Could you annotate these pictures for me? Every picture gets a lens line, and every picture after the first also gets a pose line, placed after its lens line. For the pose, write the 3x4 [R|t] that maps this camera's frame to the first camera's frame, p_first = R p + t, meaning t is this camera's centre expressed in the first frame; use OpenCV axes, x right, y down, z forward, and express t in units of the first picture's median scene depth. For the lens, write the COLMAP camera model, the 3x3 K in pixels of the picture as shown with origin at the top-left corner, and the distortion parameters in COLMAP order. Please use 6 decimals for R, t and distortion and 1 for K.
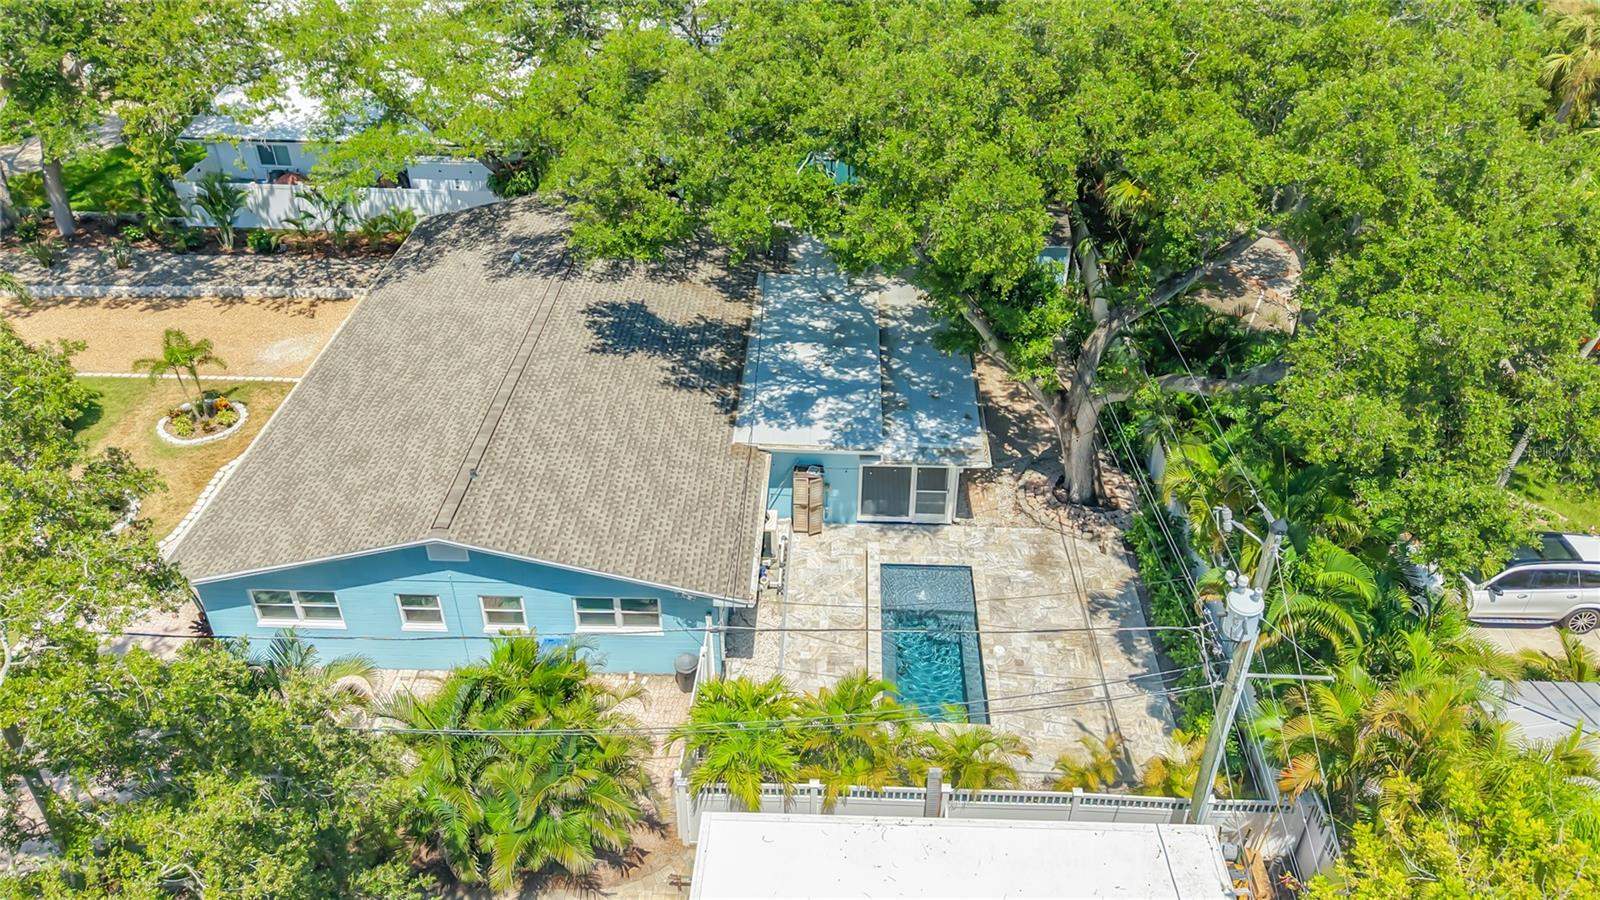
lens RADIAL K [[1156.5, 0, 824.9], [0, 1156.5, 449.3], [0, 0, 1]] dist [0.029524, -0.005749]
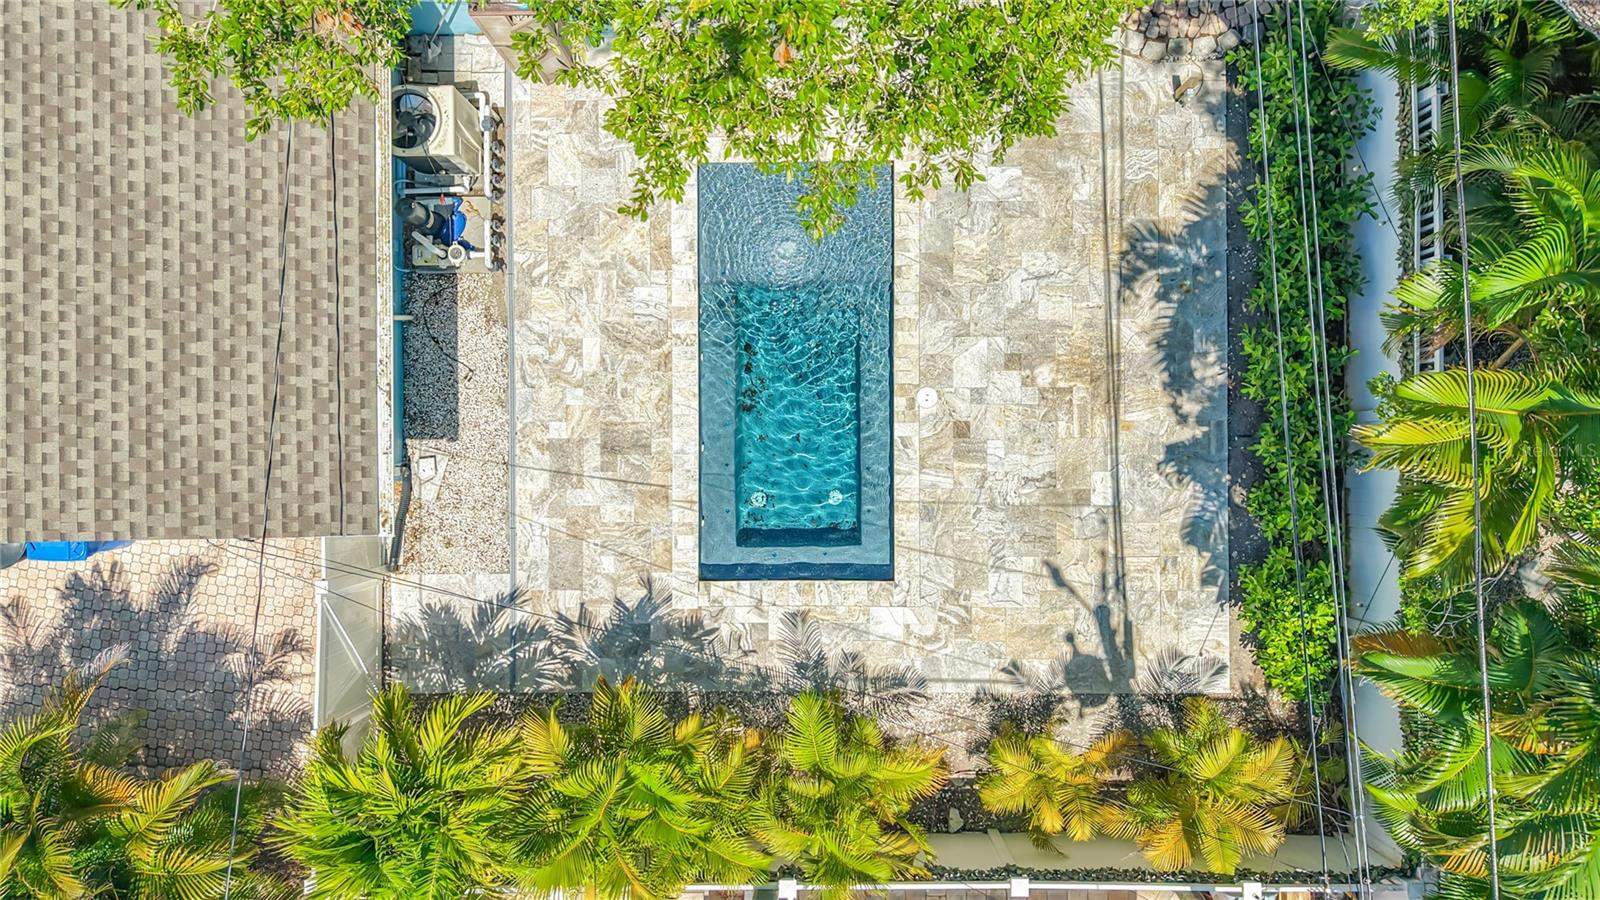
lens RADIAL K [[1156.5, 0, 824.9], [0, 1156.5, 449.3], [0, 0, 1]] dist [0.029524, -0.005749]
pose [[0.999017, -0.027786, -0.034538, 0.122974], [0.044243, 0.576922, 0.815600, -0.244219], [-0.002737, -0.816326, 0.577585, 0.687729]]
